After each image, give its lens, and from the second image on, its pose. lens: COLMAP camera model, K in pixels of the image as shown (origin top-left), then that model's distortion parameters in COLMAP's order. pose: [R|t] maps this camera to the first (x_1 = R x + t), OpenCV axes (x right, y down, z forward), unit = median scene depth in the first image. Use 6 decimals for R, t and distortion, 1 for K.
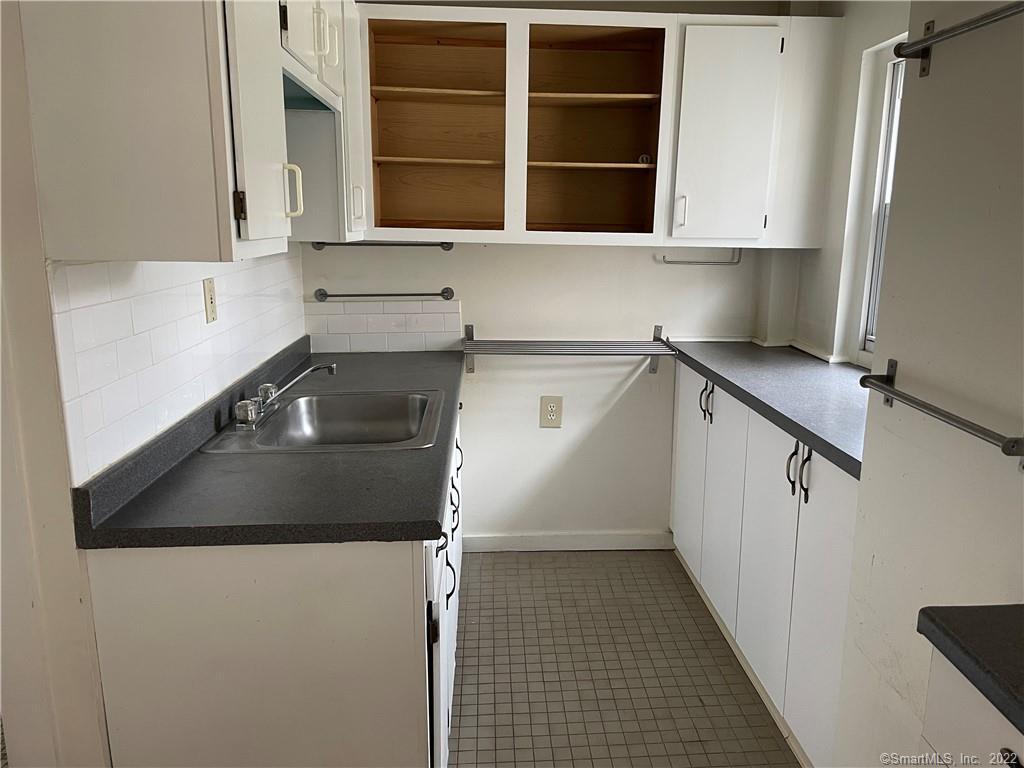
lens RADIAL K [[772.9, 0, 516.7], [0, 772.9, 385.9], [0, 0, 1]] dist [0.086674, -0.106103]
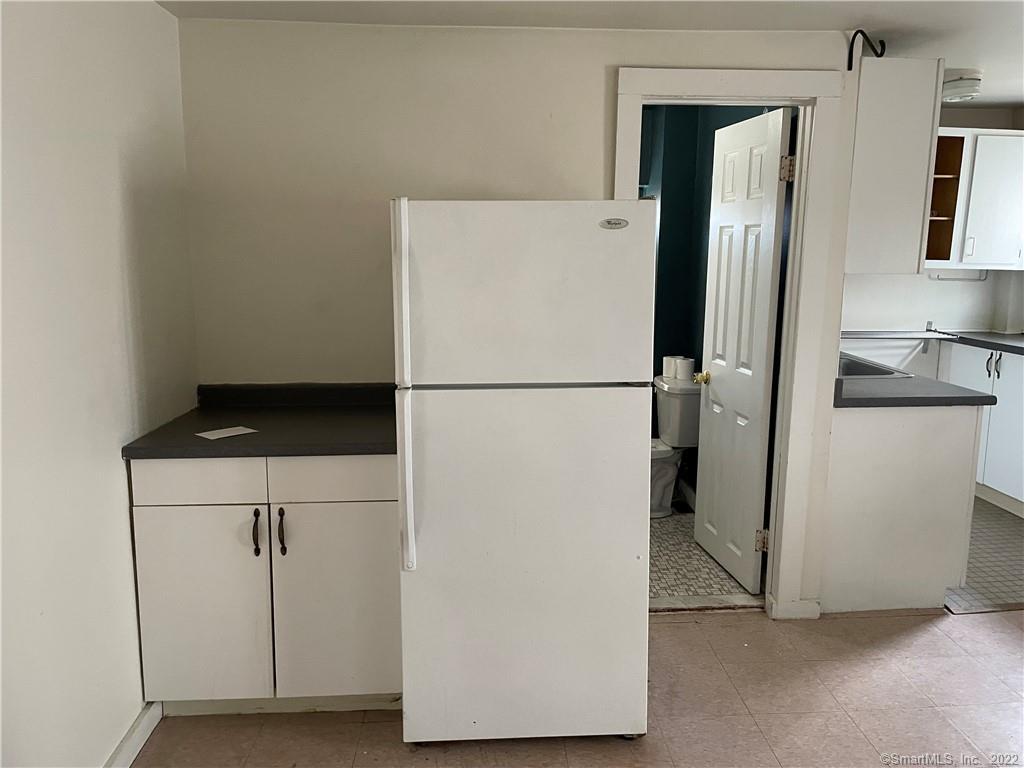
lens RADIAL K [[772.9, 0, 522.5], [0, 772.9, 380.9], [0, 0, 1]] dist [0.086674, -0.106103]
pose [[0.999915, -0.004022, 0.012364, -0.683917], [0.004477, 0.999304, -0.037034, 0.099188], [-0.012207, 0.037086, 0.999238, -0.552455]]
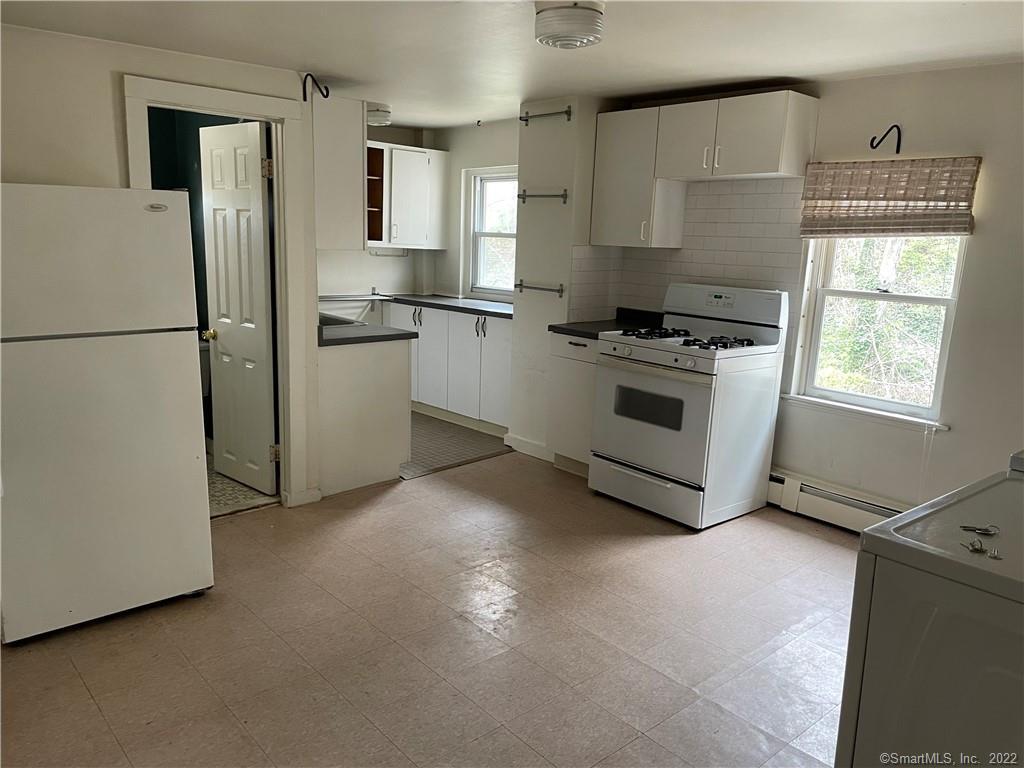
lens RADIAL K [[772.9, 0, 512.7], [0, 772.9, 383.6], [0, 0, 1]] dist [0.086674, -0.106103]
pose [[0.784481, -0.100115, 0.612019, -0.852670], [0.102007, 0.994272, 0.031894, 0.154355], [-0.611706, 0.037410, 0.790200, -0.853283]]
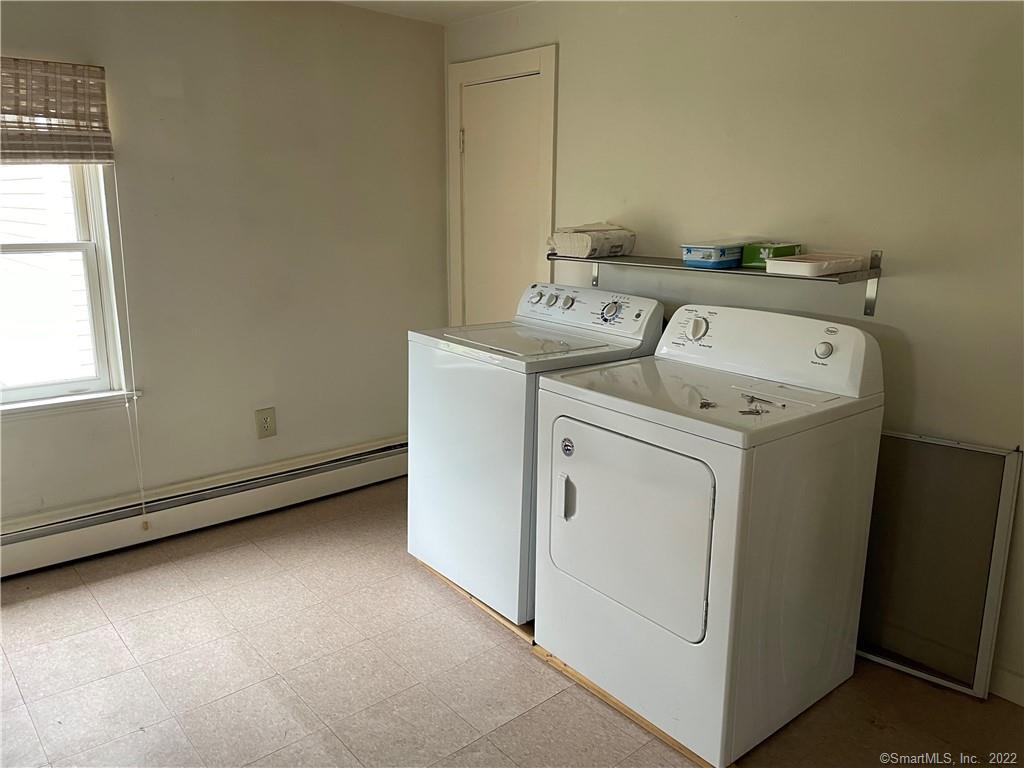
lens RADIAL K [[772.9, 0, 520.0], [0, 772.9, 377.9], [0, 0, 1]] dist [0.086674, -0.106103]
pose [[-0.613800, -0.186135, 0.767205, -0.689598], [0.150252, 0.926501, 0.344992, 0.025832], [-0.775032, 0.327030, -0.540719, -0.121377]]
